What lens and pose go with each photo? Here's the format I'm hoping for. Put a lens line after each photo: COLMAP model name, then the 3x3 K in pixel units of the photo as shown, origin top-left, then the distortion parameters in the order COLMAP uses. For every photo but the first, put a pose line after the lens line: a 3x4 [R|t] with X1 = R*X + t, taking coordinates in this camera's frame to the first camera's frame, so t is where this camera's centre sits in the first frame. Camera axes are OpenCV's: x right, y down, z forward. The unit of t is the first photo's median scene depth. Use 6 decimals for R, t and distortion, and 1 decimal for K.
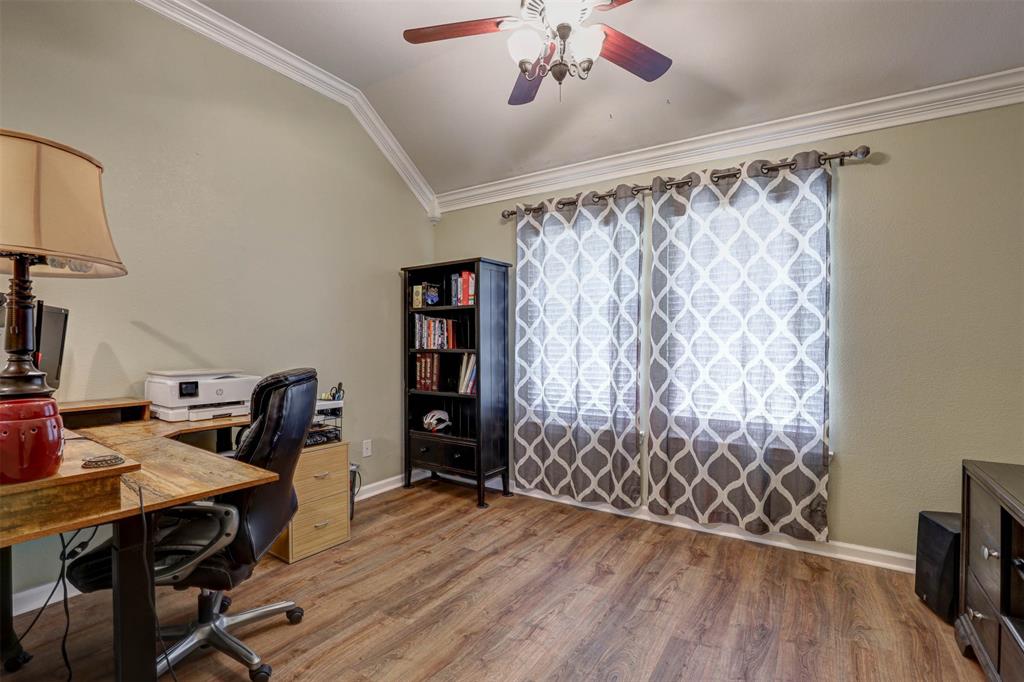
lens RADIAL K [[470.7, 0, 511.1], [0, 470.7, 340.4], [0, 0, 1]] dist [-0.034691, 0.004551]
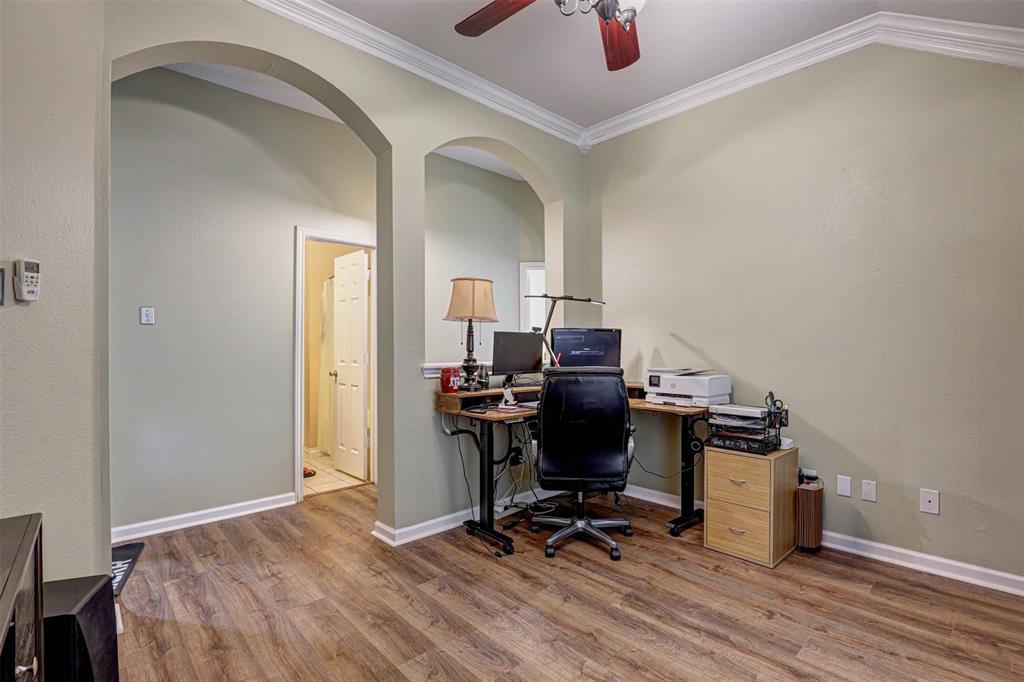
lens RADIAL K [[470.7, 0, 510.6], [0, 470.7, 343.5], [0, 0, 1]] dist [-0.034691, 0.004551]
pose [[-0.234350, -0.010307, -0.972098, 0.765289], [0.001715, 0.999938, -0.011016, 0.006111], [0.972151, -0.004249, -0.234318, 0.865426]]
